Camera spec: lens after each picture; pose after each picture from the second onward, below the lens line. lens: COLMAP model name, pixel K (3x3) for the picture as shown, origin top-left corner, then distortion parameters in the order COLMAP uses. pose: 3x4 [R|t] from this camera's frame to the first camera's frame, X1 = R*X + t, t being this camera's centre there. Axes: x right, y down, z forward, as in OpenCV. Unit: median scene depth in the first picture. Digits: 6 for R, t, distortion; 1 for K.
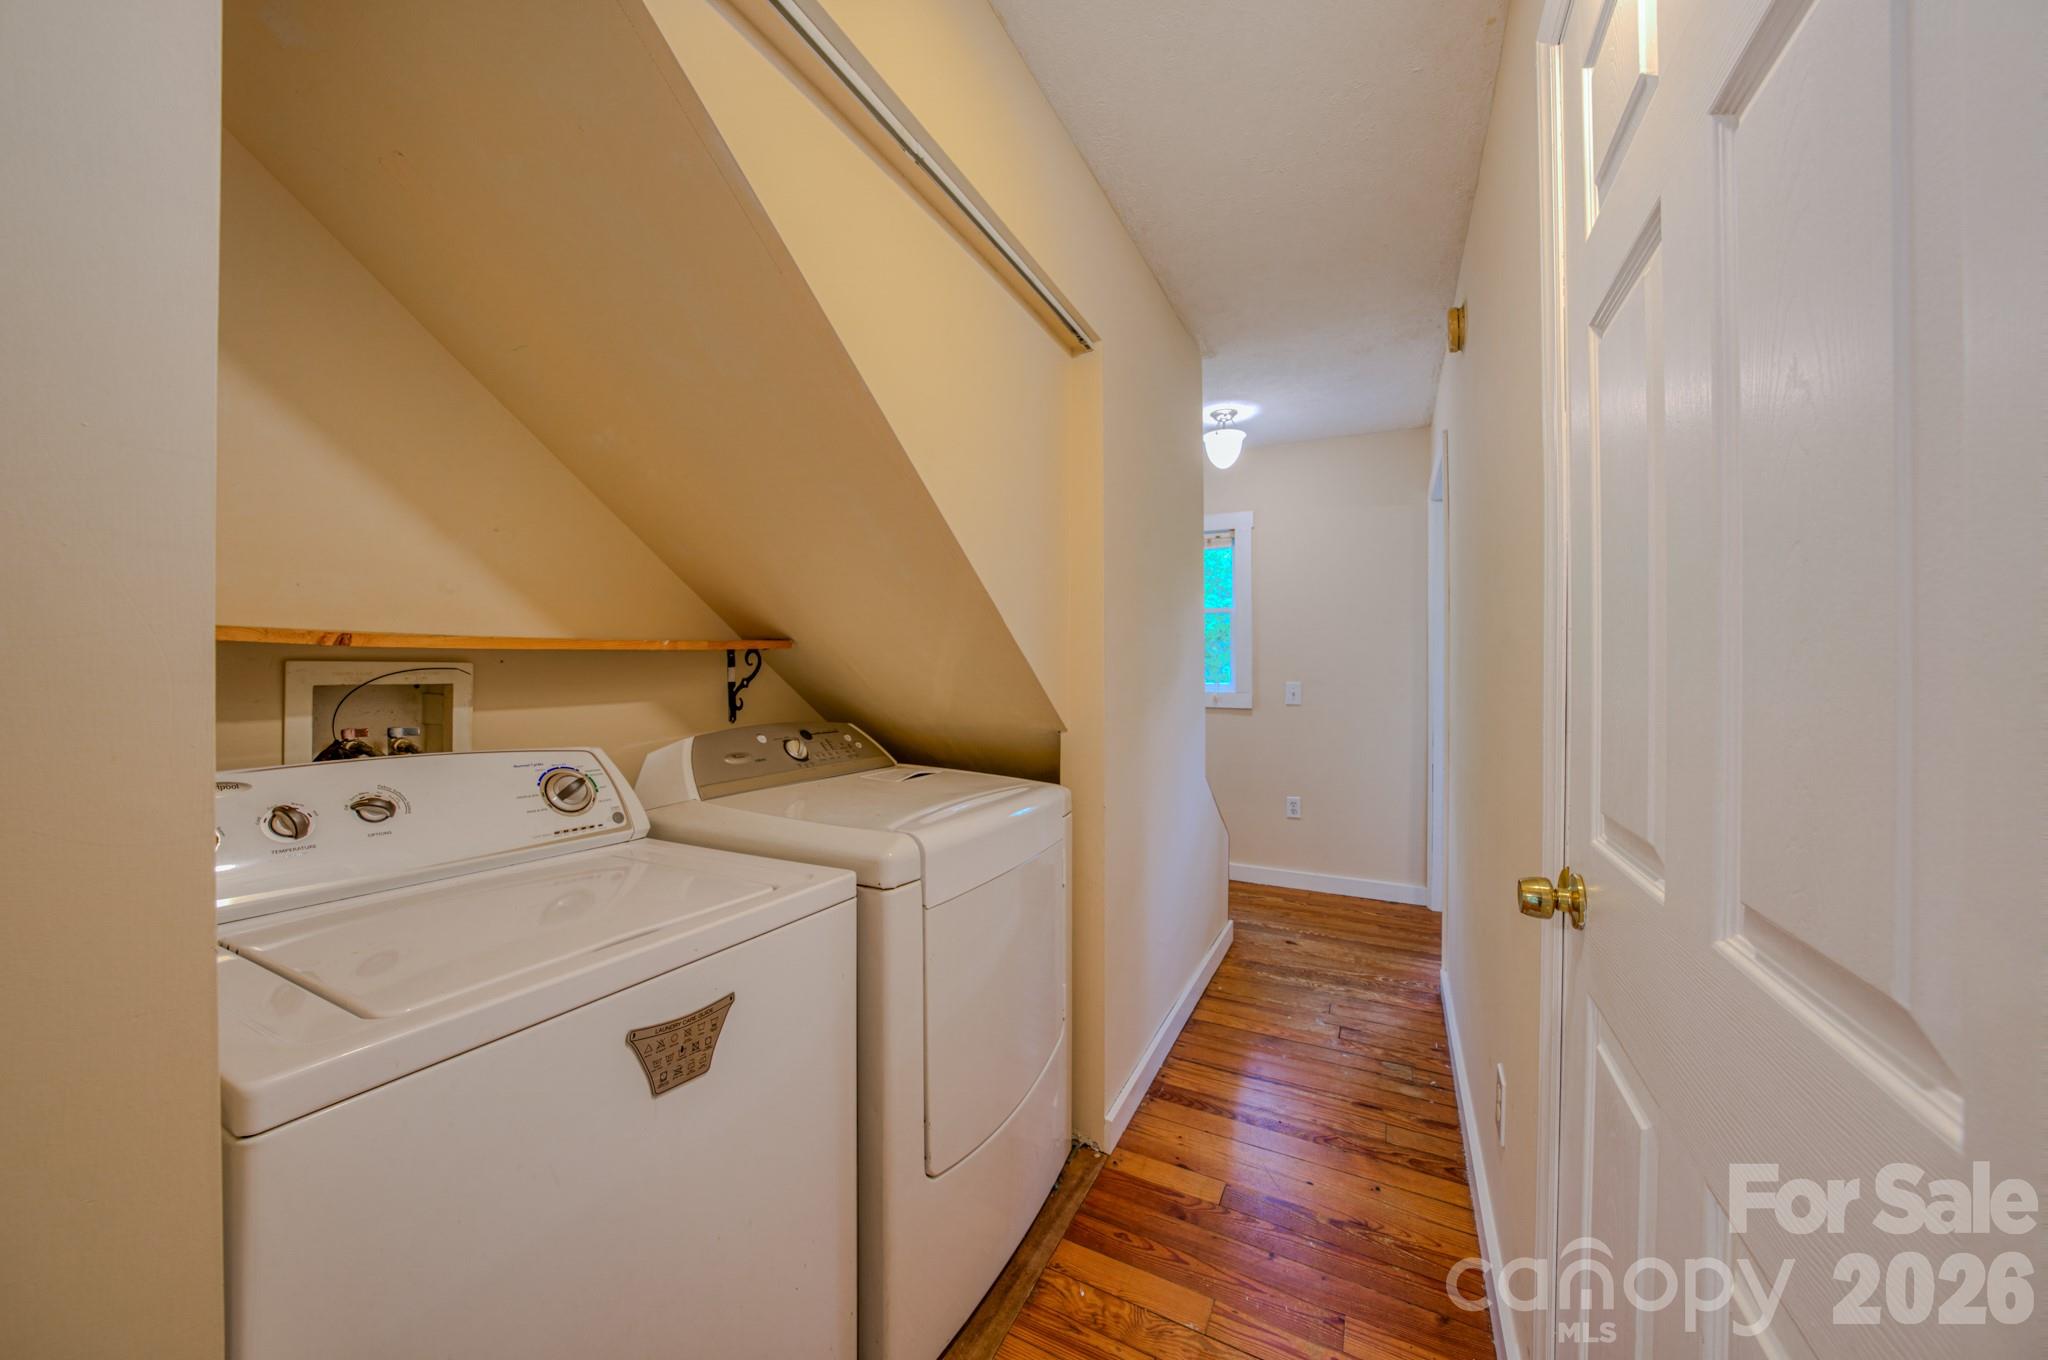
lens RADIAL K [[704.3, 0, 1023.3], [0, 704.3, 669.0], [0, 0, 1]] dist [-0.029779, 0.006356]
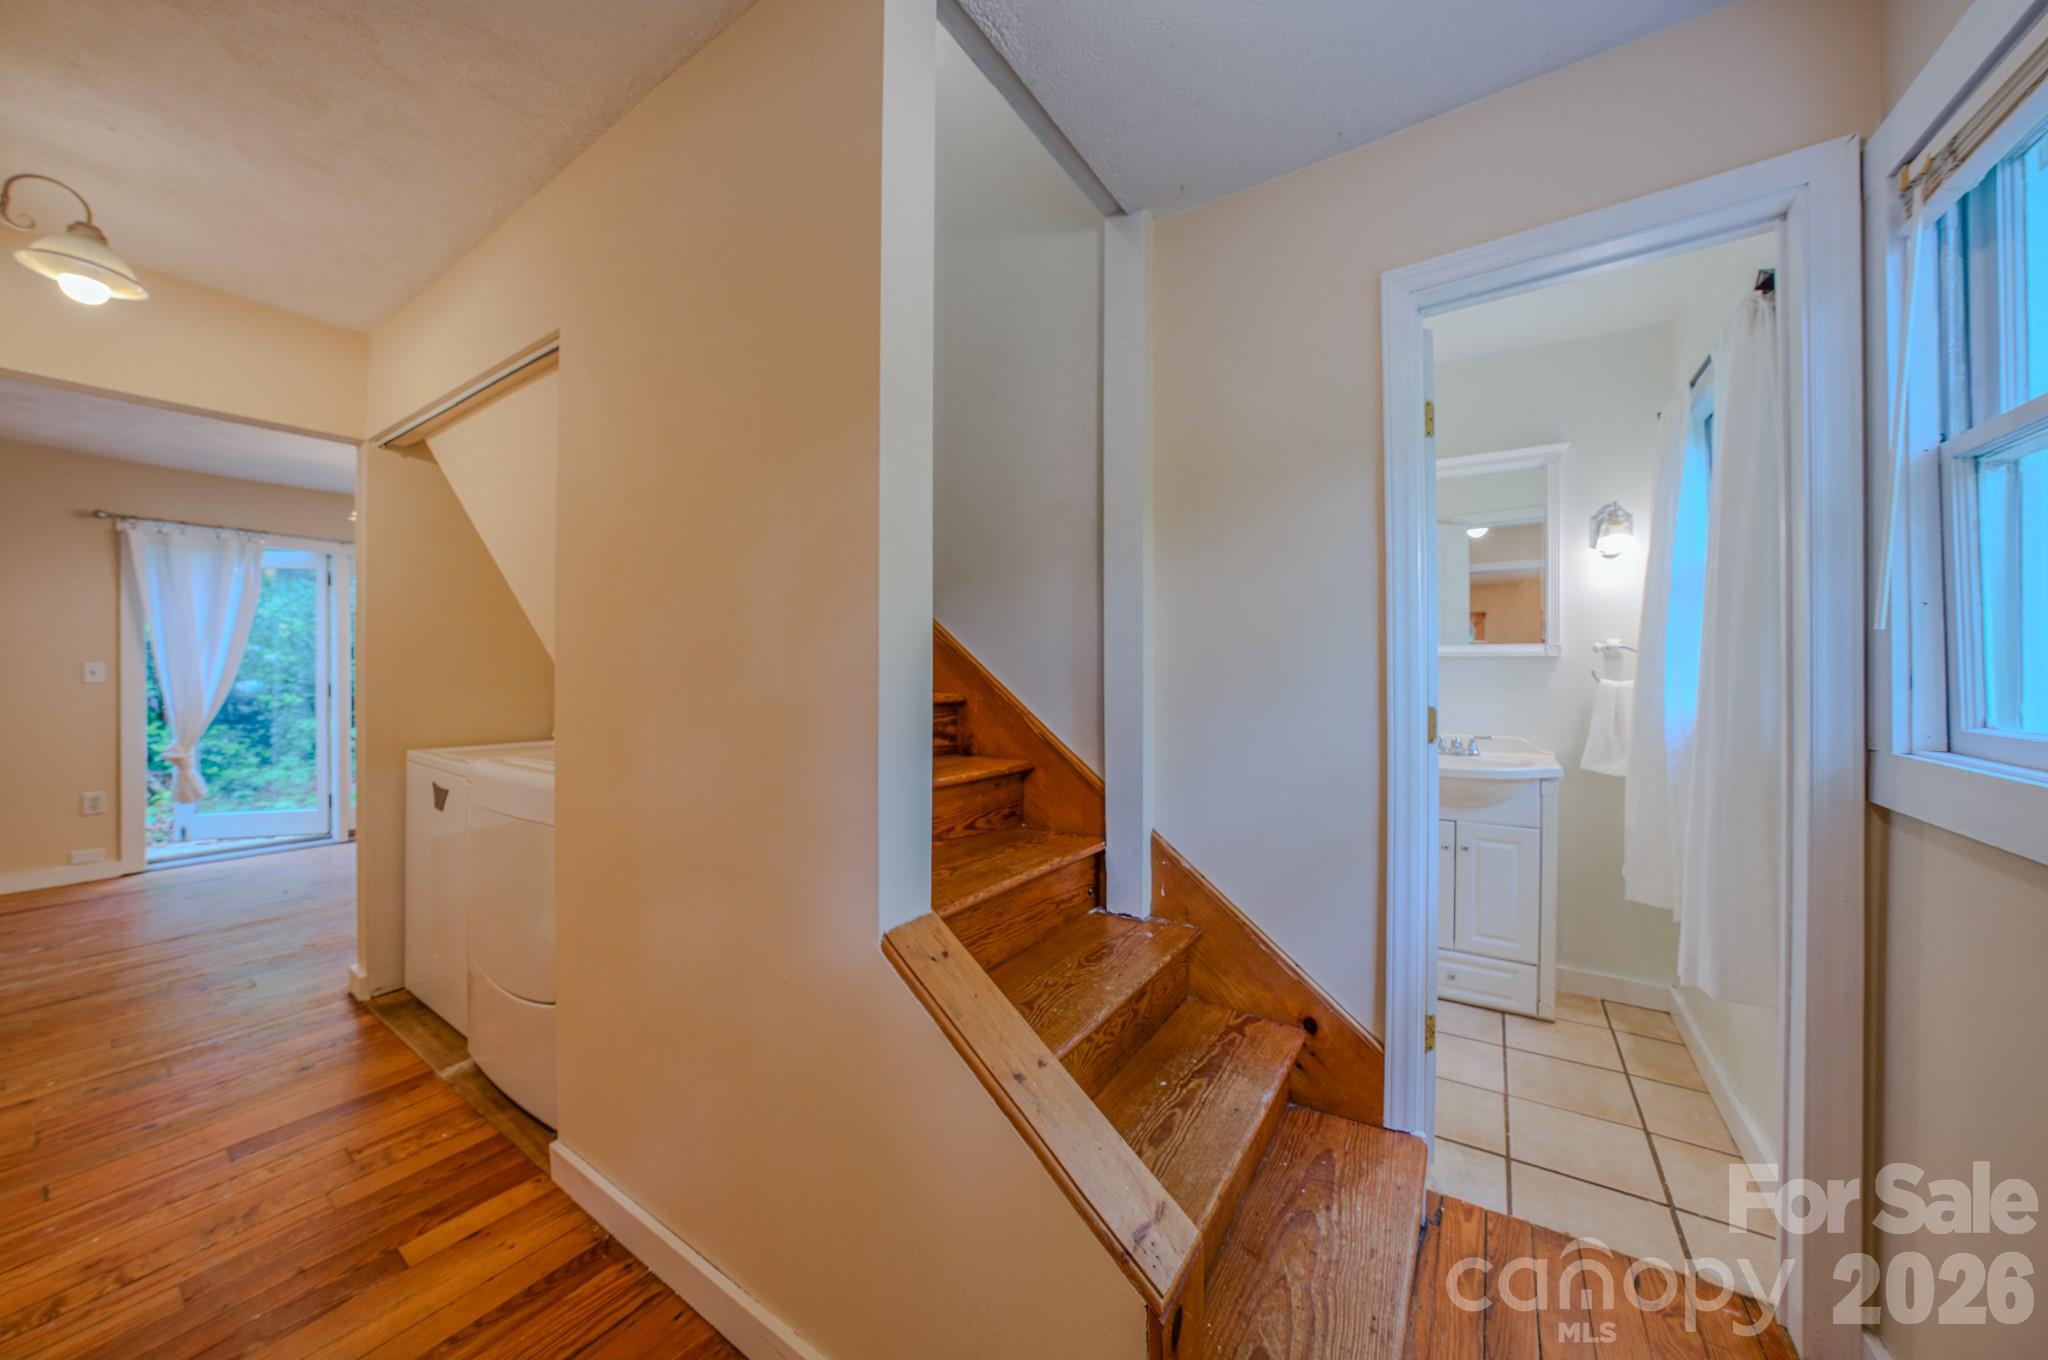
lens RADIAL K [[695.9, 0, 1020.6], [0, 695.9, 672.9], [0, 0, 1]] dist [-0.027811, 0.004694]
pose [[-0.111611, 0.003381, -0.993746, 0.997790], [0.000298, 0.999994, 0.003369, 0.006198], [0.993752, 0.000080, -0.111612, 1.784510]]
